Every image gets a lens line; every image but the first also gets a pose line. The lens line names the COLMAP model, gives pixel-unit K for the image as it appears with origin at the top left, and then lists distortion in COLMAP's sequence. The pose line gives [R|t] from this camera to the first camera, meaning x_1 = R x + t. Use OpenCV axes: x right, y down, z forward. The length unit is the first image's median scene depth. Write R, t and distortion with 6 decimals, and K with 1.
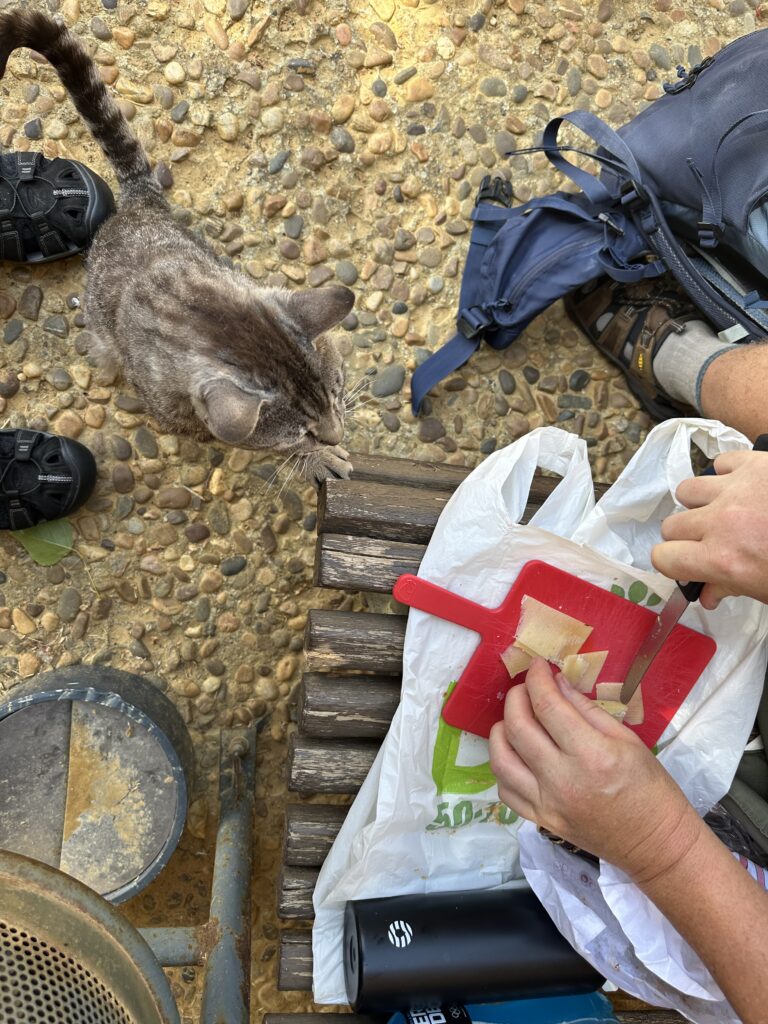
lens RADIAL K [[709.0, 0, 381.6], [0, 709.0, 511.1], [0, 0, 1]] dist [-0.004576, -0.046161]
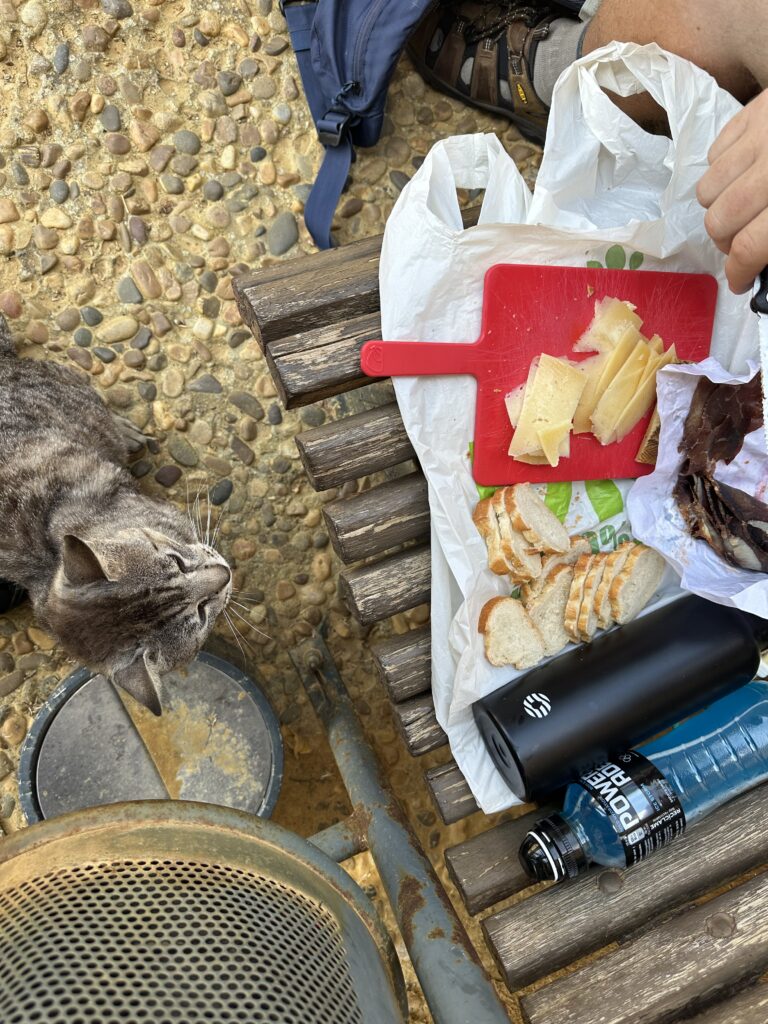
lens RADIAL K [[722.9, 0, 386.3], [0, 722.9, 511.3], [0, 0, 1]] dist [0.000002, -0.030937]
pose [[0.900014, -0.435841, -0.004148, -0.022524], [0.435012, 0.897629, 0.070898, 0.134159], [-0.027177, -0.065614, 0.997475, 0.047155]]
